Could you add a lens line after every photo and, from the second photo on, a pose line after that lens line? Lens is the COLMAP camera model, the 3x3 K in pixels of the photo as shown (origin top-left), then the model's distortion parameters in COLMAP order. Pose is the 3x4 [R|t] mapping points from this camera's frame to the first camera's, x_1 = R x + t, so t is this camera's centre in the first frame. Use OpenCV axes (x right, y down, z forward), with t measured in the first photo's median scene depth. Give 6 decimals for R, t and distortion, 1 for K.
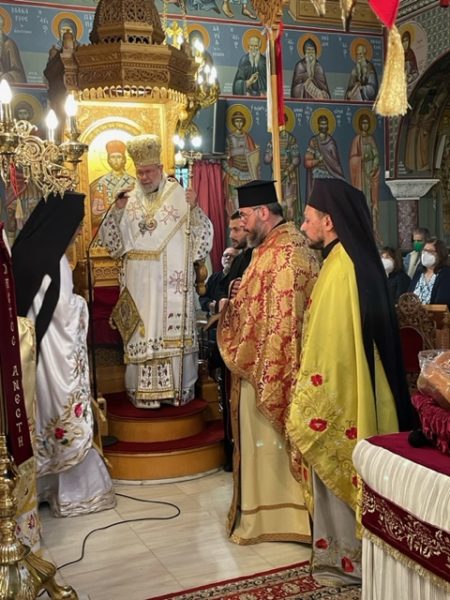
lens RADIAL K [[743.4, 0, 222.9], [0, 743.4, 302.0], [0, 0, 1]] dist [0.037862, 0.000000]
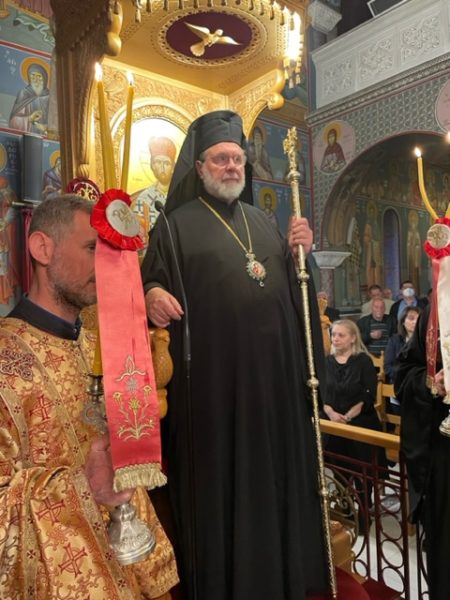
lens RADIAL K [[453.1, 0, 222.3], [0, 453.1, 304.5], [0, 0, 1]] dist [0.060187, -0.089247]
pose [[0.967850, 0.000172, 0.251529, -0.193594], [0.021073, 0.996429, -0.081768, -0.041561], [-0.250645, 0.084440, 0.964390, 0.627587]]
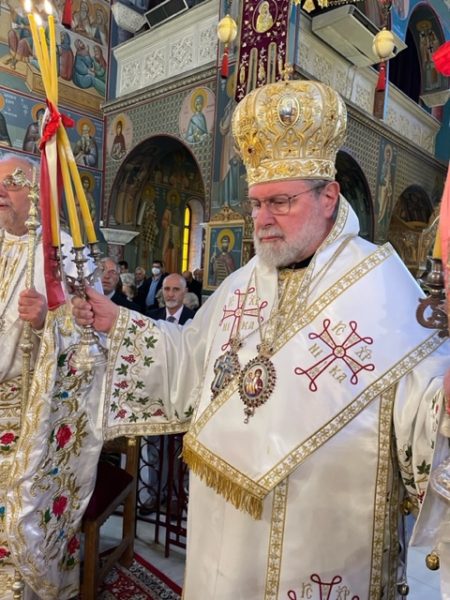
lens RADIAL K [[453.1, 0, 223.1], [0, 453.1, 301.1], [0, 0, 1]] dist [0.060187, -0.089247]
pose [[0.918112, 0.072443, 0.389644, 0.204989], [-0.061246, 0.997276, -0.041102, -0.019017], [-0.391561, 0.013872, 0.920048, 0.286273]]
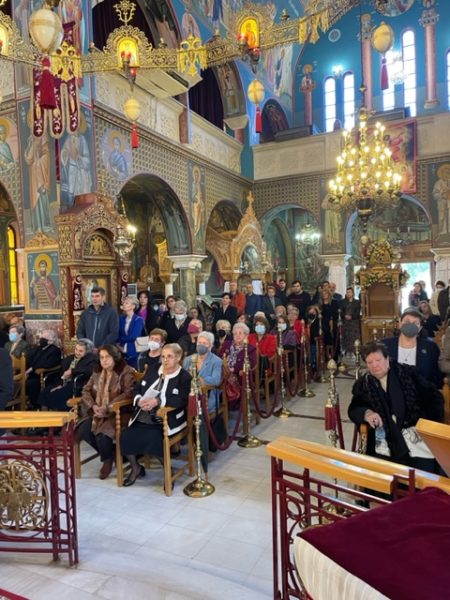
lens RADIAL K [[453.1, 0, 223.1], [0, 453.1, 300.4], [0, 0, 1]] dist [0.060187, -0.089247]
pose [[0.761680, -0.012378, 0.647835, 0.229058], [0.063739, 0.996400, -0.055902, -0.029807], [-0.644810, 0.083872, 0.759727, 0.133015]]
